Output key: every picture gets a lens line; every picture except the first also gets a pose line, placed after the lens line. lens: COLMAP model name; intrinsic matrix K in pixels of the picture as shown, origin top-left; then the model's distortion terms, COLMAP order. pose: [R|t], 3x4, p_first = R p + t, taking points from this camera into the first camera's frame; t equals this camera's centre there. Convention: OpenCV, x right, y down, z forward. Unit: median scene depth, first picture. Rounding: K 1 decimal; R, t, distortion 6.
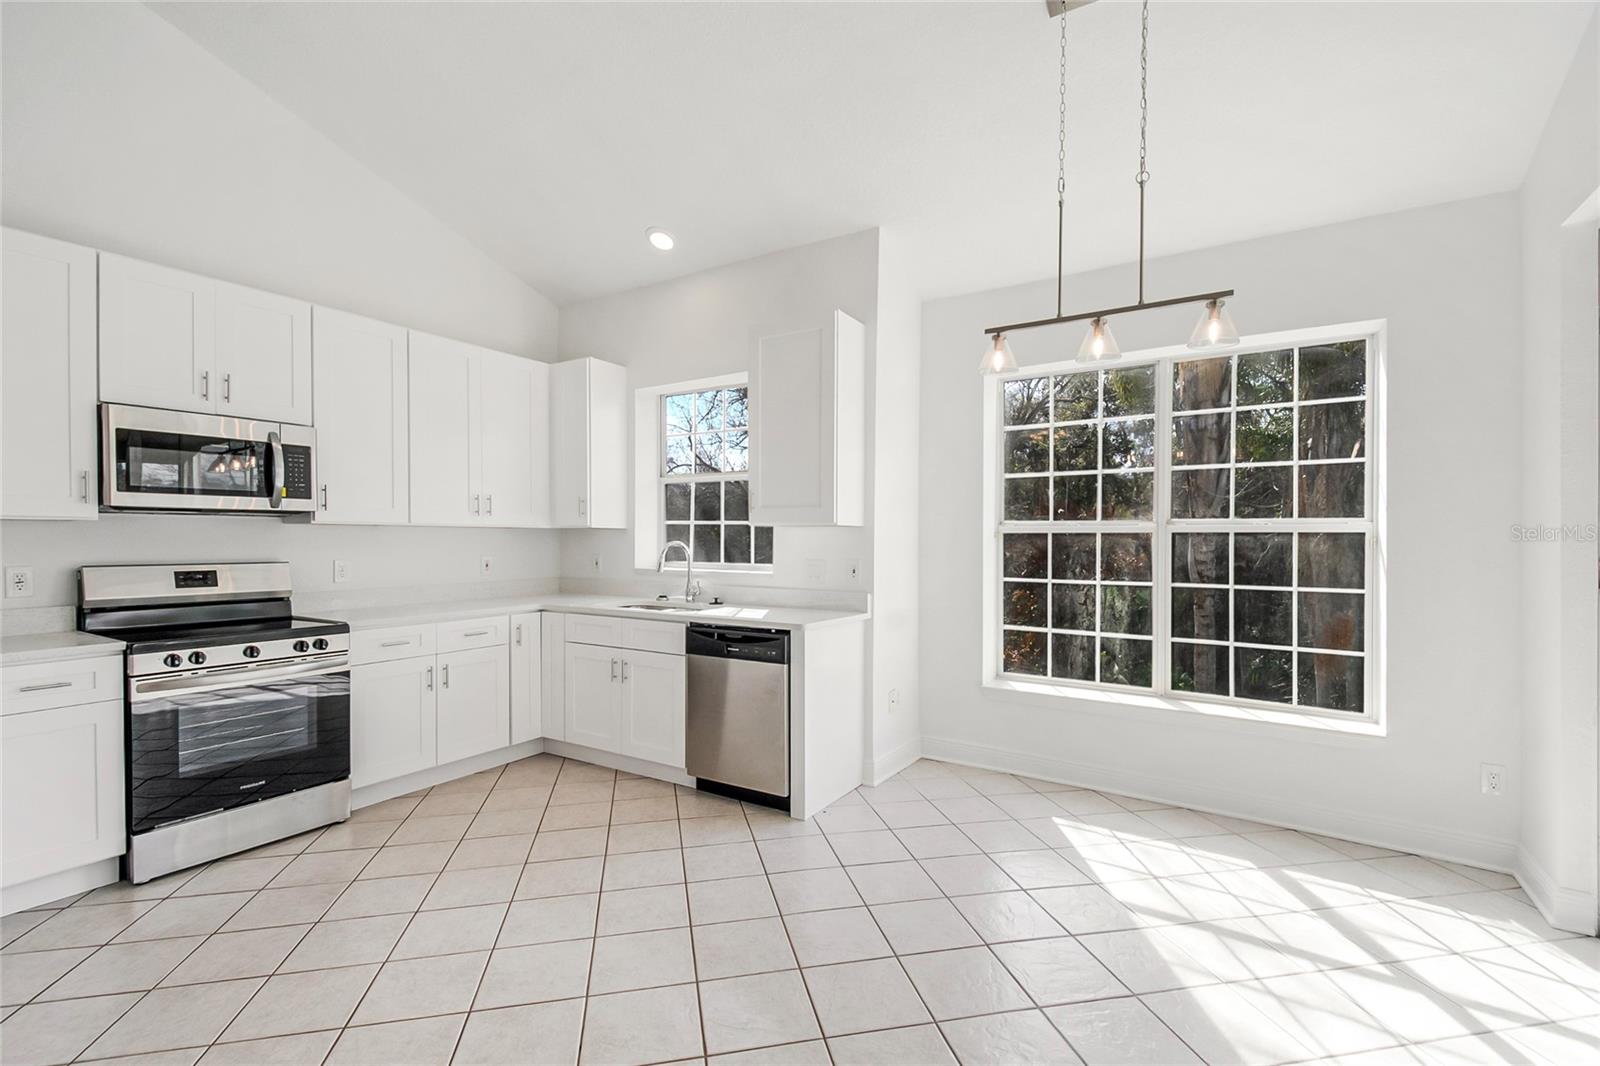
lens RADIAL K [[697.4, 0, 806.5], [0, 697.4, 541.5], [0, 0, 1]] dist [0.019216, -0.012760]
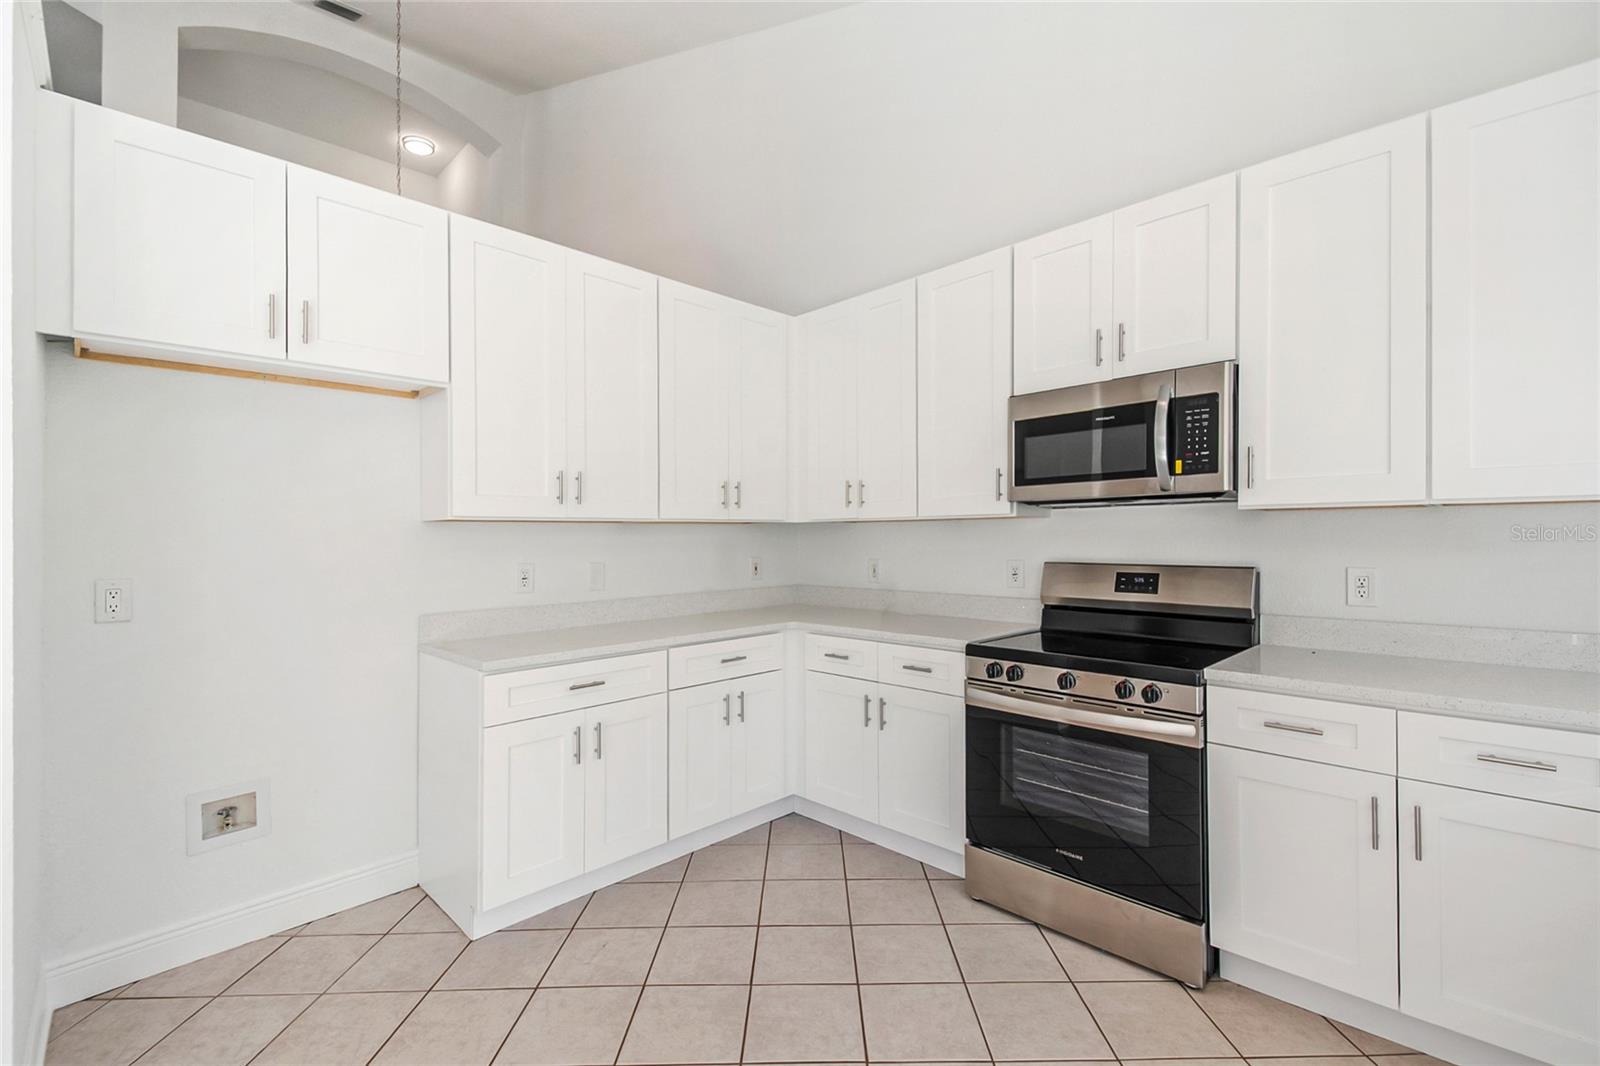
lens RADIAL K [[697.4, 0, 813.0], [0, 697.4, 537.6], [0, 0, 1]] dist [0.019216, -0.012760]
pose [[-0.224186, 0.002536, -0.974543, 0.017296], [0.006136, 0.999980, 0.001191, -0.002518], [0.974527, -0.005712, -0.224198, 0.767158]]
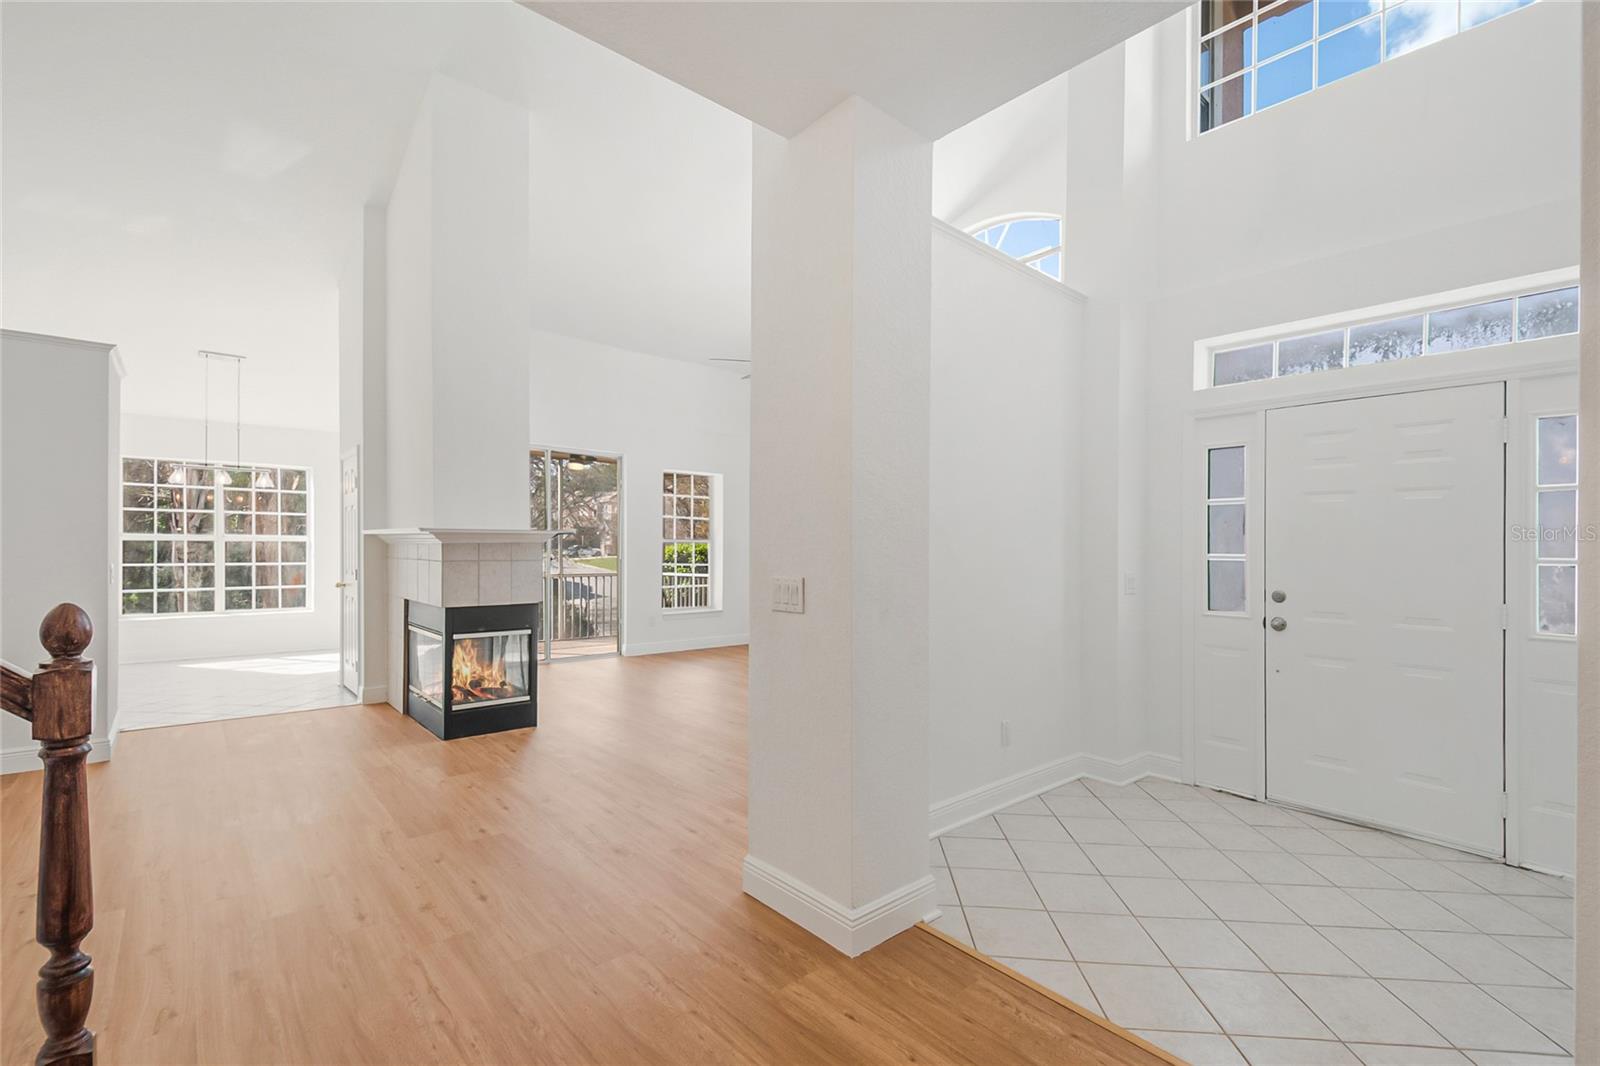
lens RADIAL K [[697.4, 0, 806.0], [0, 697.4, 552.6], [0, 0, 1]] dist [0.019216, -0.012760]
pose [[0.268250, -0.003198, 0.963344, -1.181607], [-0.002290, 0.999990, 0.003958, 0.010964], [-0.963347, -0.003268, 0.268239, -1.444244]]
